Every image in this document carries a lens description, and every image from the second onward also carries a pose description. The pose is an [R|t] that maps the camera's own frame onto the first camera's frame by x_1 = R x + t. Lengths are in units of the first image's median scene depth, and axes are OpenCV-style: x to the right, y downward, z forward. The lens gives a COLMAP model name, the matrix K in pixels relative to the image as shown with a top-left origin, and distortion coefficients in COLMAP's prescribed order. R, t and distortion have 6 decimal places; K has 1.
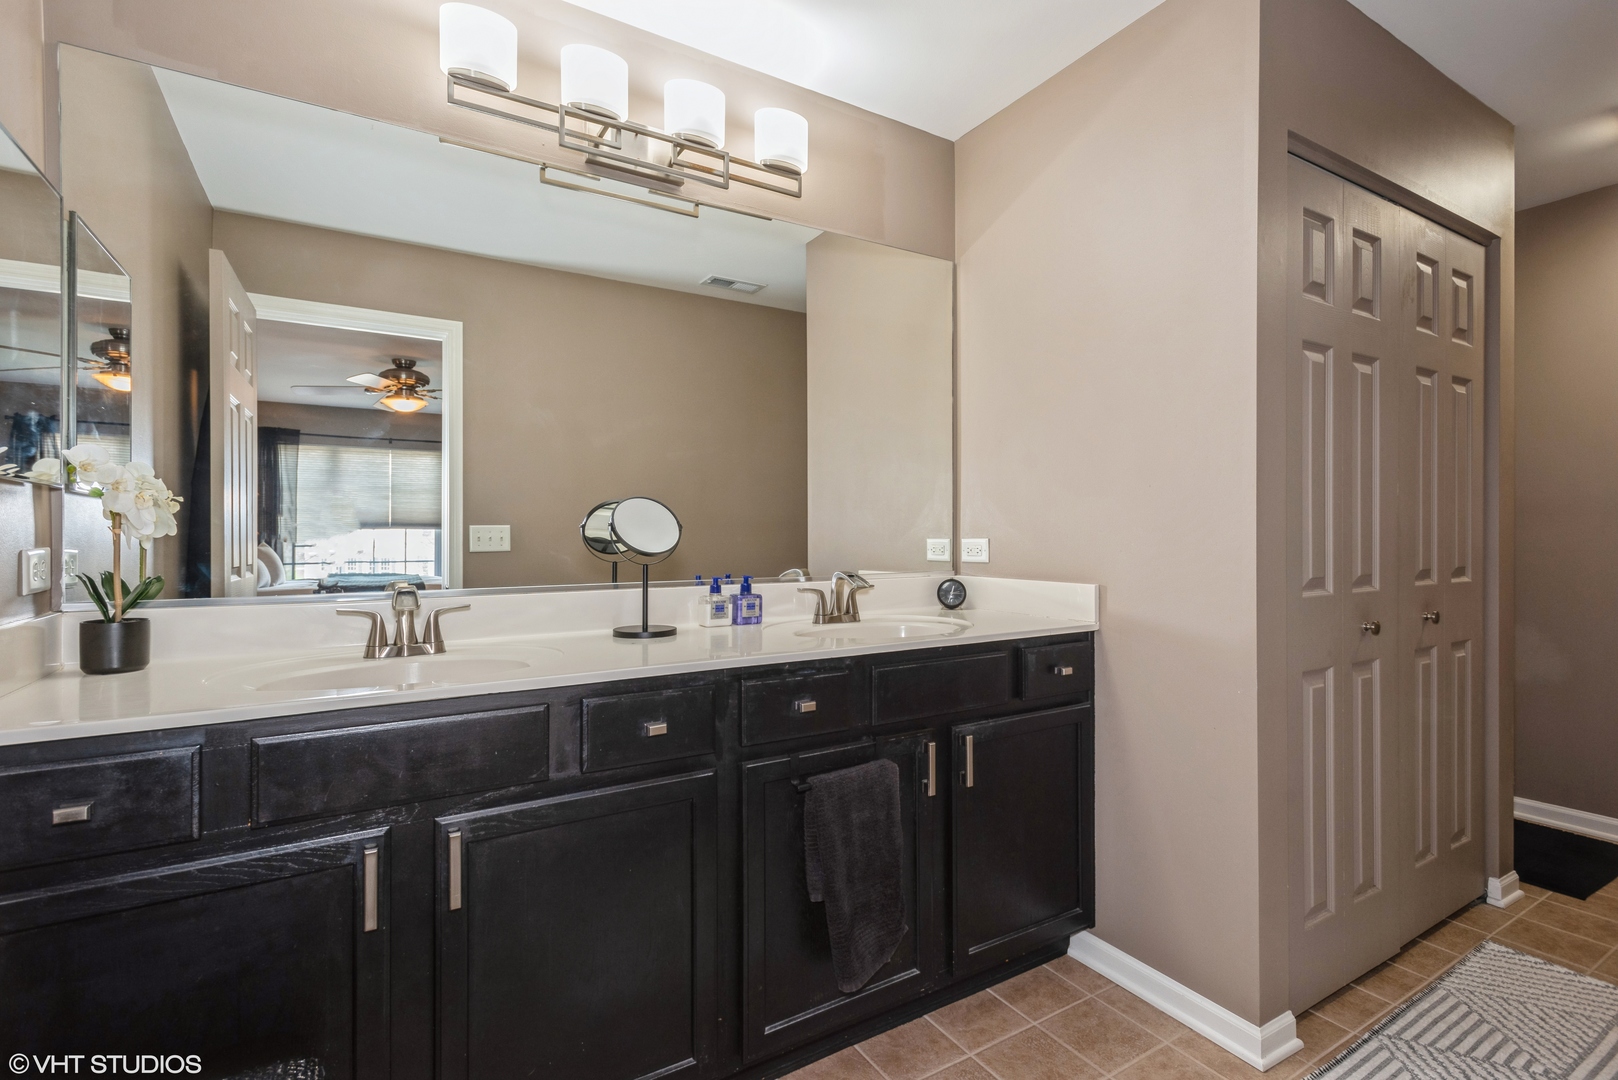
lens RADIAL K [[765.5, 0, 813.6], [0, 765.5, 533.7], [0, 0, 1]] dist [0.010117, -0.000958]
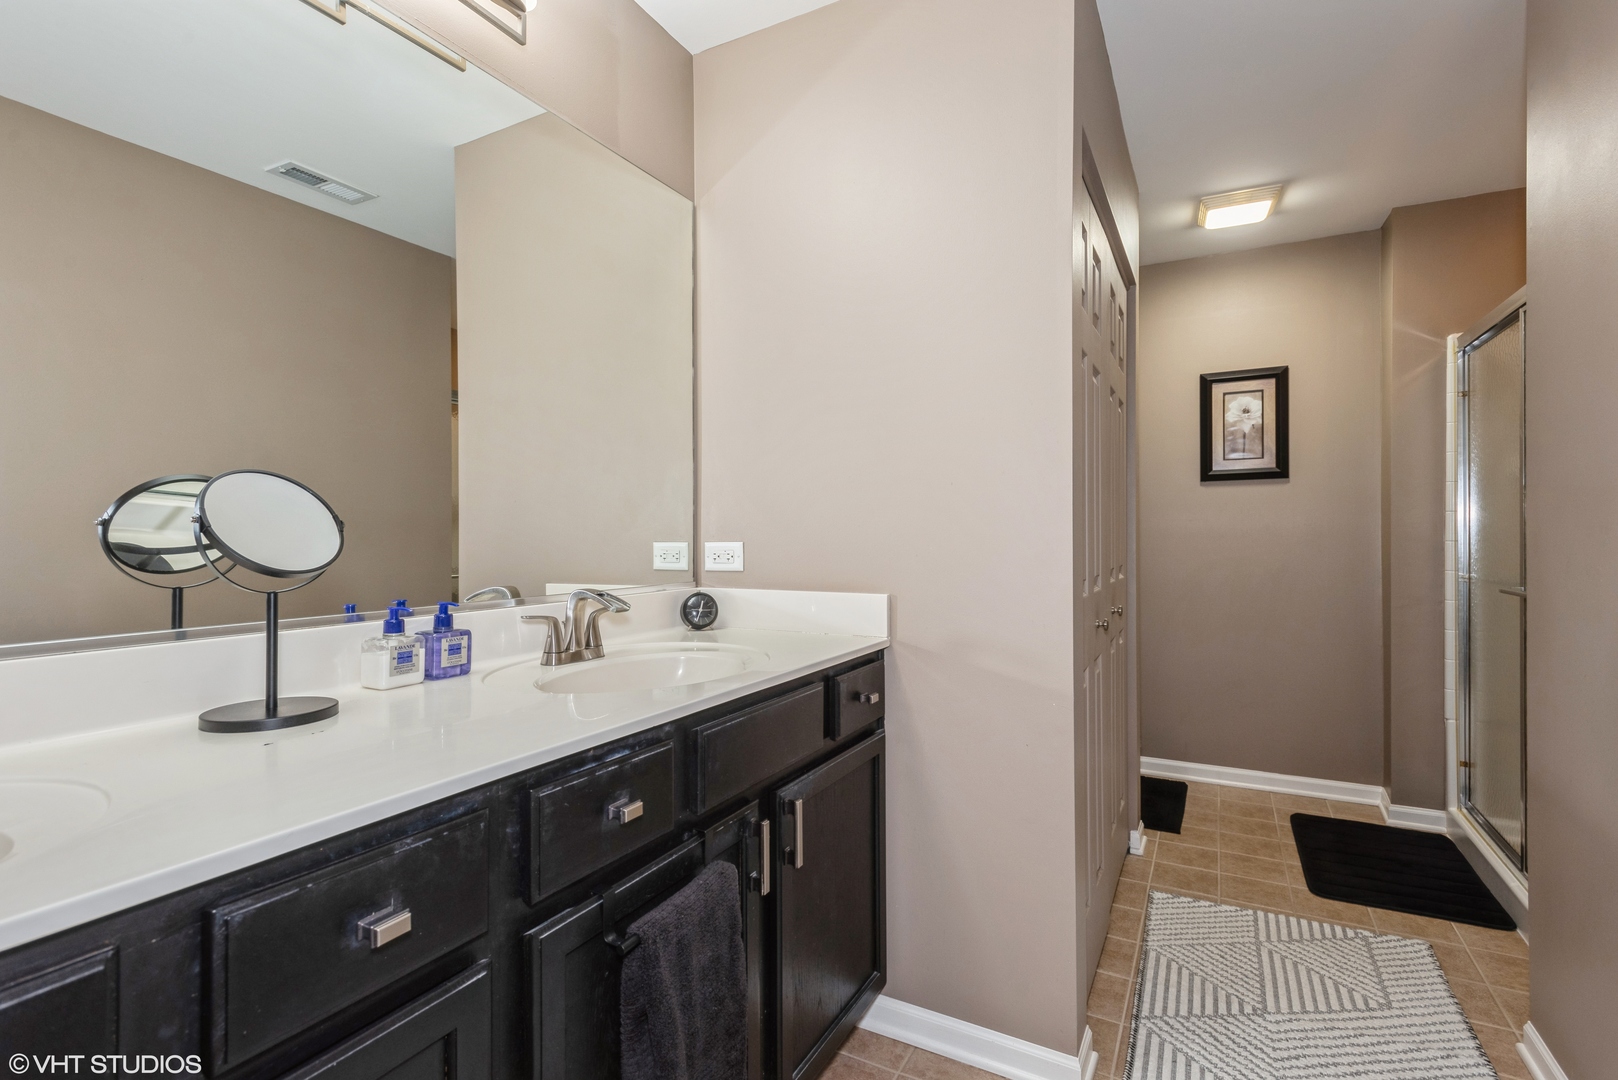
lens RADIAL K [[765.5, 0, 813.6], [0, 765.5, 533.7], [0, 0, 1]] dist [0.010117, -0.000958]
pose [[0.859467, 0.001286, 0.511189, -0.151791], [0.000439, 0.999995, -0.003255, -0.000022], [-0.511191, 0.003022, 0.859462, 0.288951]]
